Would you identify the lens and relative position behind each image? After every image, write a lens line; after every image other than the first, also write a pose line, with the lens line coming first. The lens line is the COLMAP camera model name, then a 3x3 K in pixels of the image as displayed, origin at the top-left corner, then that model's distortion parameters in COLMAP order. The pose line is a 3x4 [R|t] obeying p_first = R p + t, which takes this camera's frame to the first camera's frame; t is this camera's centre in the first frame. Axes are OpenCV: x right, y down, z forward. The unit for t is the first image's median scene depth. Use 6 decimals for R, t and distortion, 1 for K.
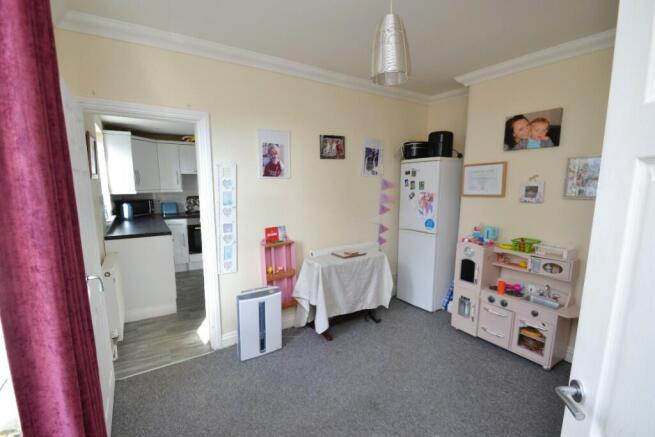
lens RADIAL K [[292.7, 0, 329.2], [0, 292.7, 222.0], [0, 0, 1]] dist [-0.000569, -0.000040]
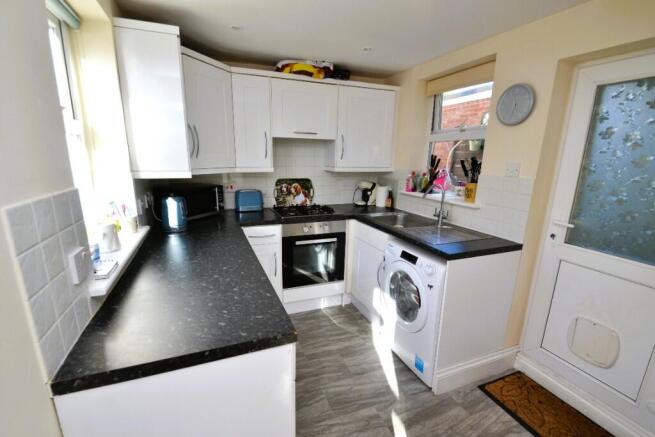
lens RADIAL K [[292.7, 0, 323.8], [0, 292.7, 221.4], [0, 0, 1]] dist [-0.000569, -0.000040]
pose [[0.981547, 0.057339, -0.182421, -0.324507], [-0.041337, 0.995052, 0.090347, -0.069291], [0.186699, -0.081139, 0.979061, 0.514642]]
